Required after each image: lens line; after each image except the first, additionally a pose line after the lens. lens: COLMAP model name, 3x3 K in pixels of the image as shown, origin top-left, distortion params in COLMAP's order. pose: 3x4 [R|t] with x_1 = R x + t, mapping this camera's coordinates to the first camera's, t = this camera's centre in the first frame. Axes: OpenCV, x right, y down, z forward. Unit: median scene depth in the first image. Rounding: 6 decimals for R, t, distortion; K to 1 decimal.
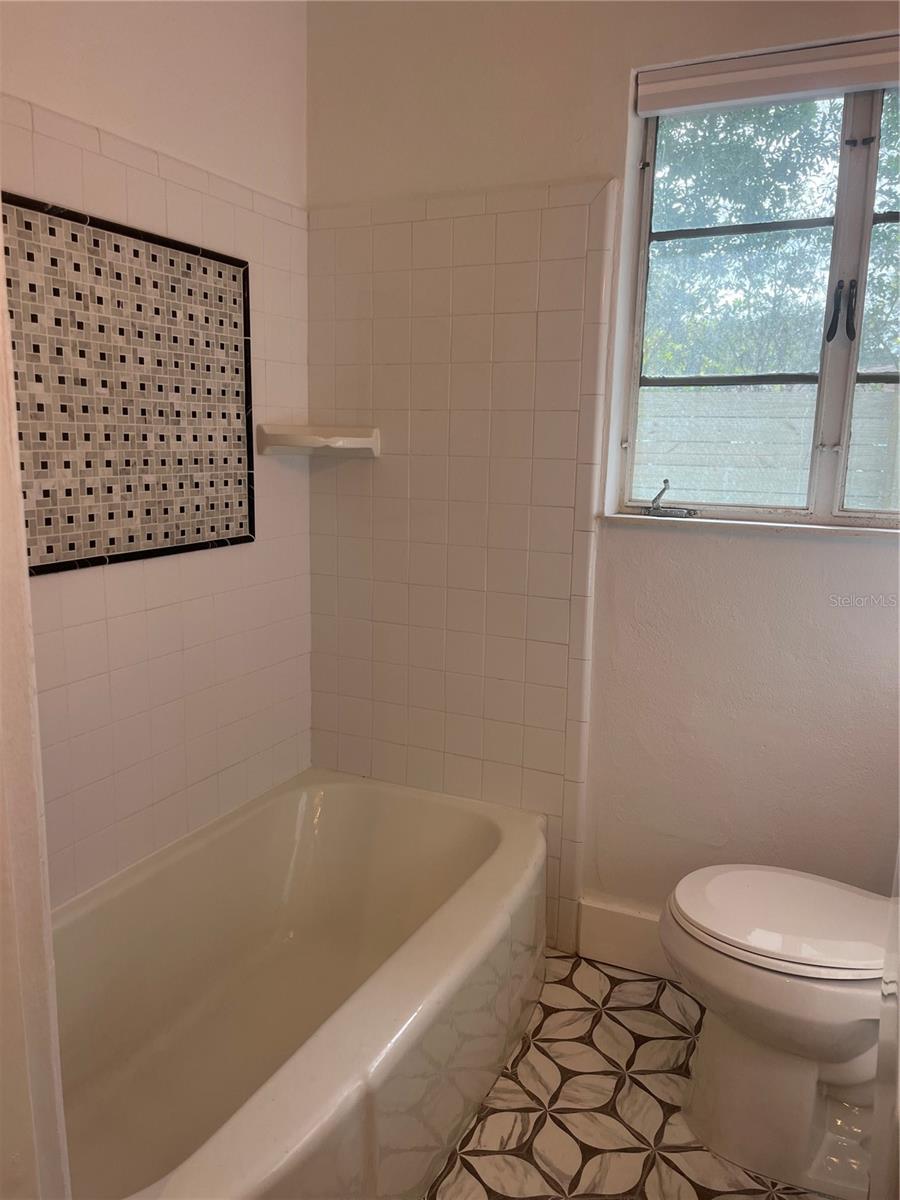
lens RADIAL K [[903.8, 0, 433.4], [0, 903.8, 611.0], [0, 0, 1]] dist [0.034261, -0.065733]
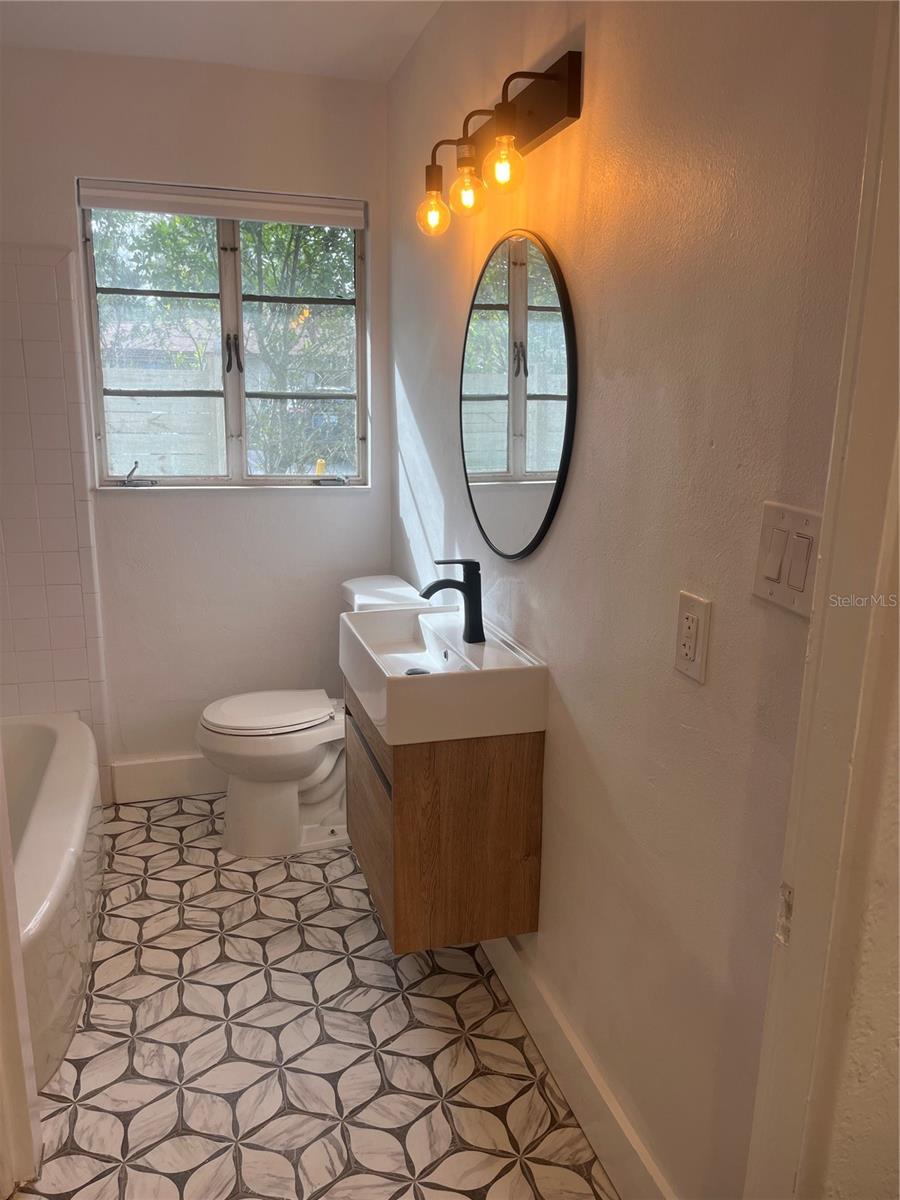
lens RADIAL K [[903.8, 0, 433.4], [0, 903.8, 611.0], [0, 0, 1]] dist [0.034261, -0.065733]
pose [[0.741178, -0.160612, 0.651812, -0.390012], [0.124186, 0.987003, 0.101994, 0.004622], [-0.659722, 0.005350, 0.751491, -0.429687]]
